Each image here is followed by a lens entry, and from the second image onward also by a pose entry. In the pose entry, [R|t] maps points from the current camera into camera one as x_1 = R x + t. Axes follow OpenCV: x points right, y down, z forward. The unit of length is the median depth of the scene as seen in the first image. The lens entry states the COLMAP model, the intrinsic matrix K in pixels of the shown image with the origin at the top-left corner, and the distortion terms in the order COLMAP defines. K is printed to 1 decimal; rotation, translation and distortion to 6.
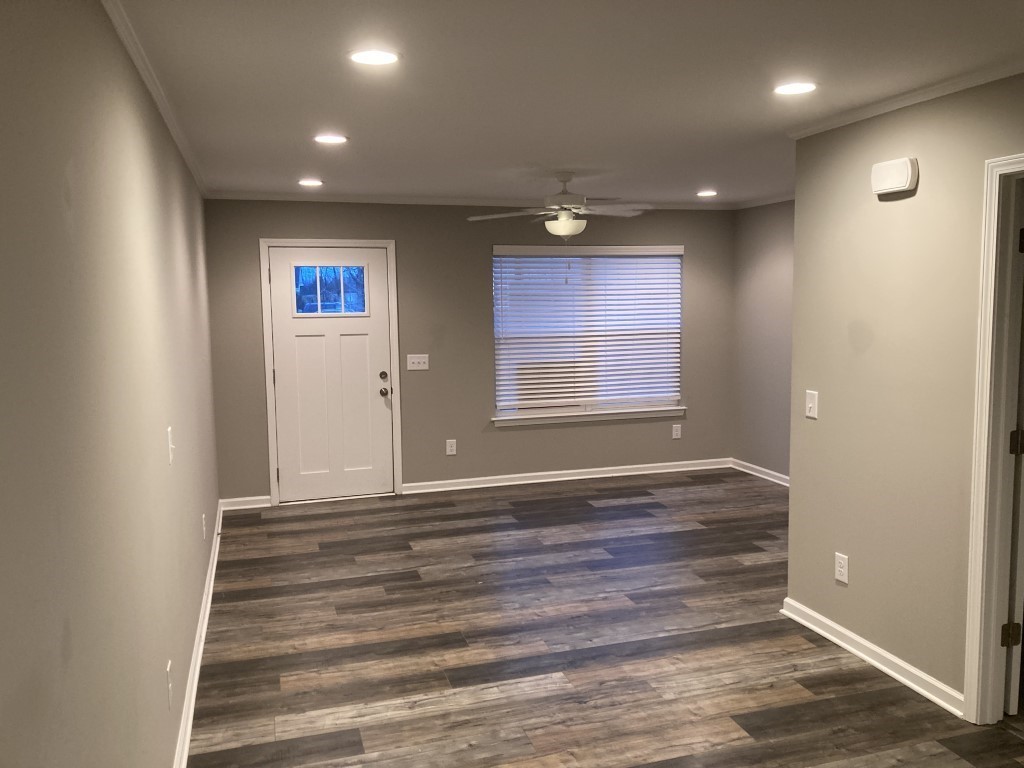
lens RADIAL K [[840.7, 0, 518.1], [0, 840.7, 381.0], [0, 0, 1]] dist [0.001864, -0.005027]
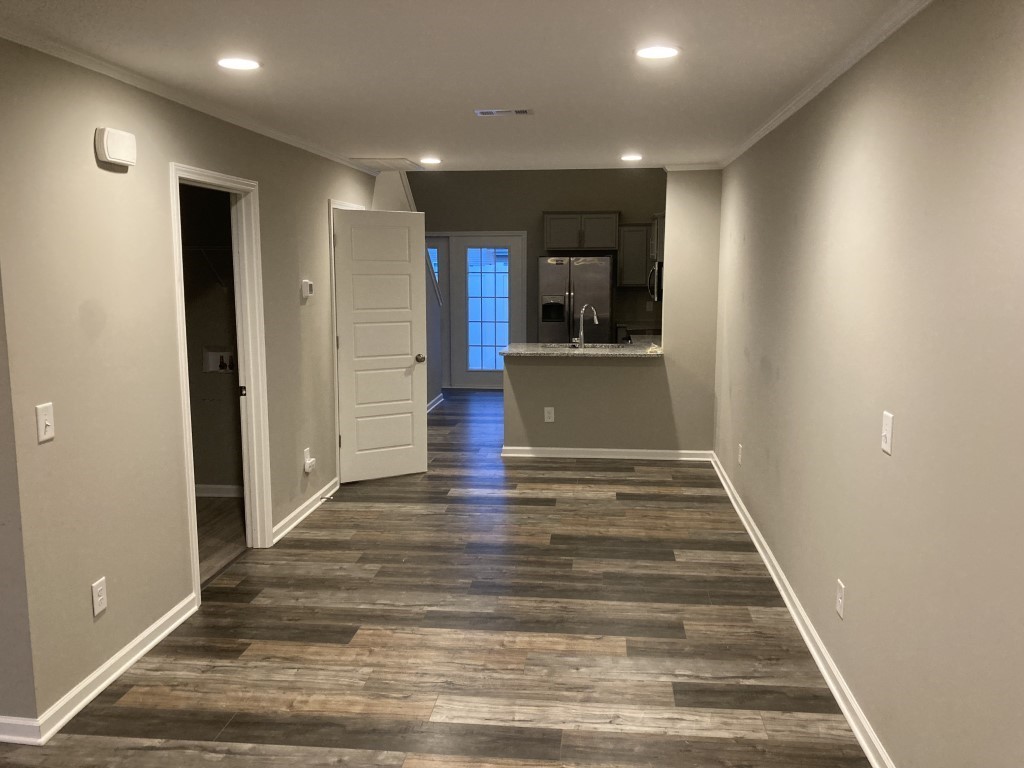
lens RADIAL K [[840.7, 0, 518.1], [0, 840.7, 381.0], [0, 0, 1]] dist [0.001864, -0.005027]
pose [[-0.919802, -0.039583, 0.390380, -0.372066], [0.053474, 0.972972, 0.224648, -0.178867], [-0.388721, 0.227507, -0.892825, 1.781682]]
